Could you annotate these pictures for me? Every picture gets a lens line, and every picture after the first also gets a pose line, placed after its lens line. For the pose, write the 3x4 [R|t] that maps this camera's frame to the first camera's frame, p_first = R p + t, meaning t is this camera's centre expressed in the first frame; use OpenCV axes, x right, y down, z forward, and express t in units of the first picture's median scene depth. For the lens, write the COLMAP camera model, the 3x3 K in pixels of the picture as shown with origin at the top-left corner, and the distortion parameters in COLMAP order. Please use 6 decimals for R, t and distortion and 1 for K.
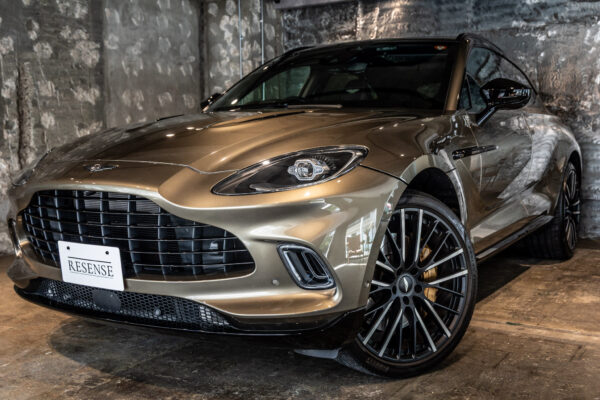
lens RADIAL K [[688.9, 0, 301.4], [0, 688.9, 199.3], [0, 0, 1]] dist [0.008830, 0.000000]
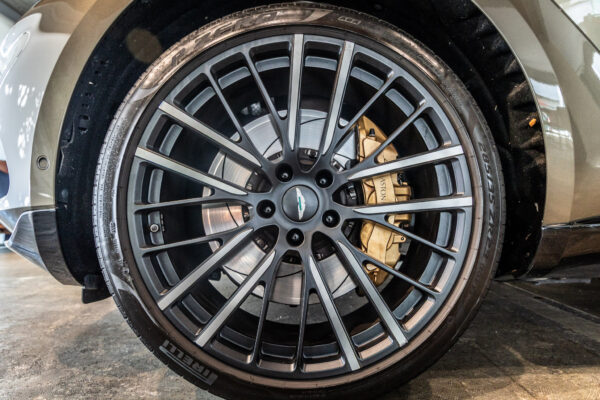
lens RADIAL K [[395.0, 0, 298.7], [0, 395.0, 199.0], [0, 0, 1]] dist [-0.008340, -0.002442]
pose [[0.858869, 0.058888, -0.508799, 0.128361], [-0.110992, 0.991163, -0.072641, 0.063011], [0.500025, 0.118862, 0.857815, 0.347608]]
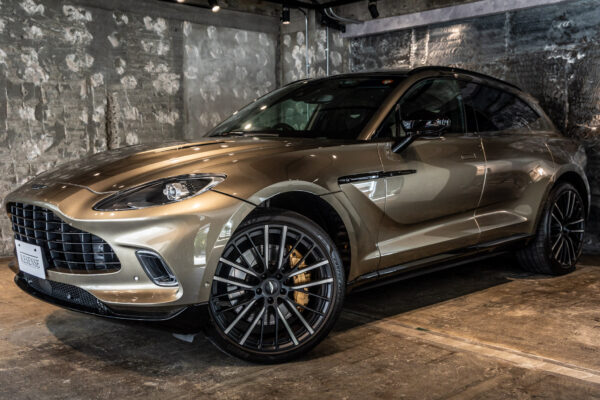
lens RADIAL K [[643.0, 0, 298.9], [0, 643.0, 200.4], [0, 0, 1]] dist [-0.002227, 0.000000]
pose [[0.968791, 0.026470, -0.246462, 0.212656], [-0.027374, 0.999625, -0.000242, -0.013534], [0.246363, 0.006982, 0.969152, -0.037420]]
